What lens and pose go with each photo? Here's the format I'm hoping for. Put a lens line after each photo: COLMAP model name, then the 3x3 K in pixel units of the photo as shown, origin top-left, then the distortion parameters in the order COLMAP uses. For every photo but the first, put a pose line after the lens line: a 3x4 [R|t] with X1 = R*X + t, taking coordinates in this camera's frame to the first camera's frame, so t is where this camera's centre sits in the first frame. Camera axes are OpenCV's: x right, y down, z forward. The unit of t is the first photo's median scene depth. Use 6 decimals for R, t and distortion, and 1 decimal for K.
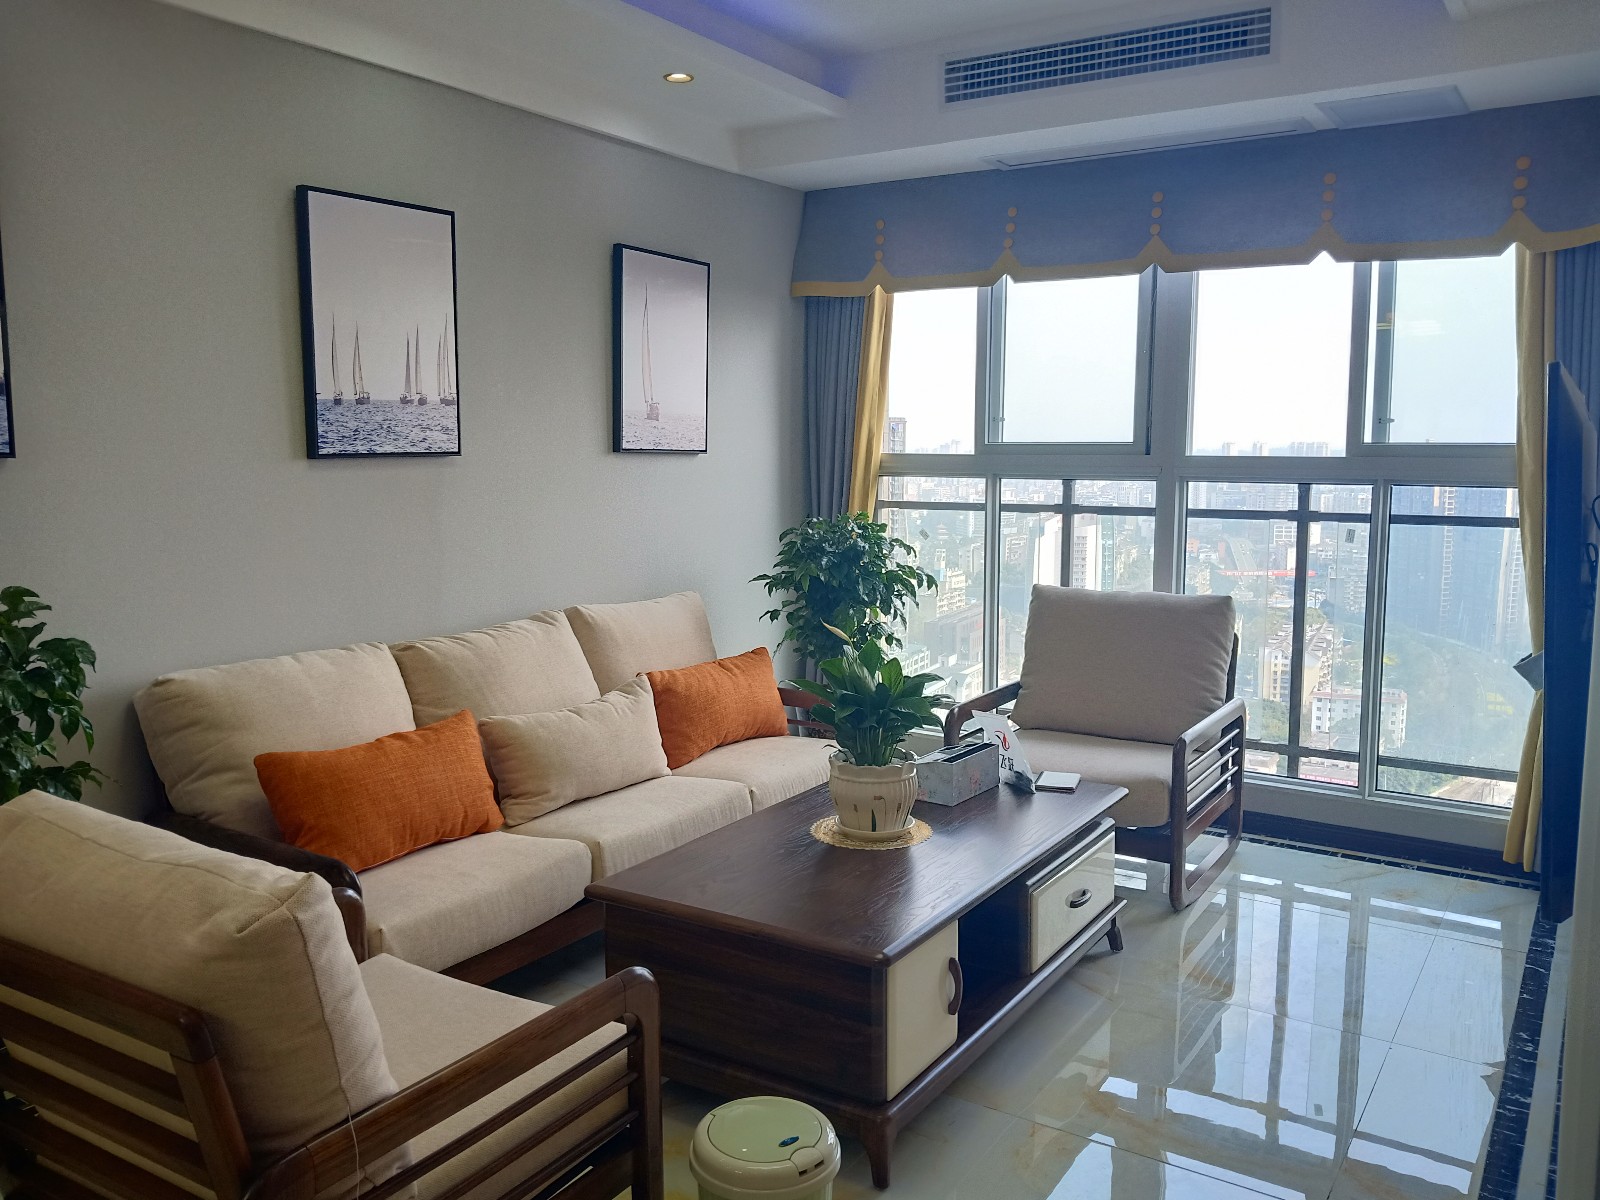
lens RADIAL K [[1293.5, 0, 785.6], [0, 1293.5, 588.6], [0, 0, 1]] dist [0.006547, -0.067165]
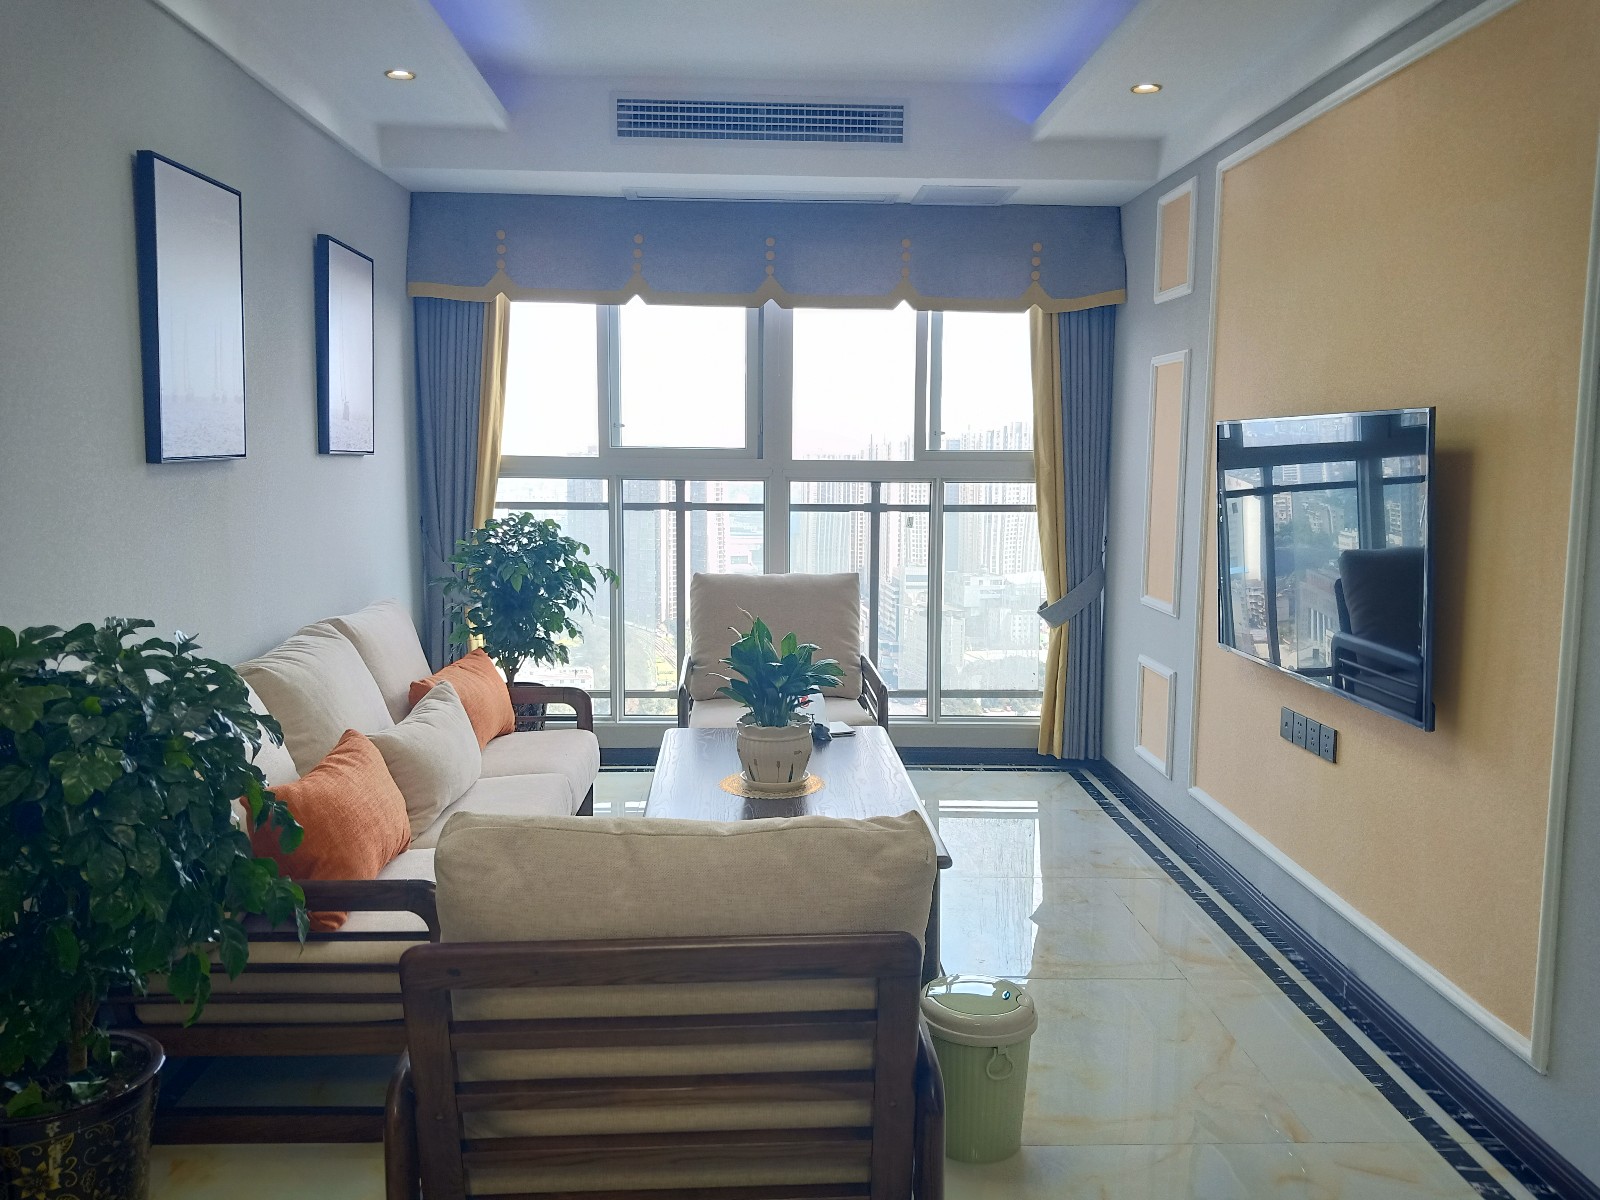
lens RADIAL K [[1293.5, 0, 789.5], [0, 1293.5, 611.3], [0, 0, 1]] dist [0.006547, -0.067165]
pose [[0.807728, -0.067028, 0.585733, -0.420876], [0.053841, 0.997751, 0.039931, -0.010751], [-0.587092, -0.000717, 0.809520, 0.029667]]
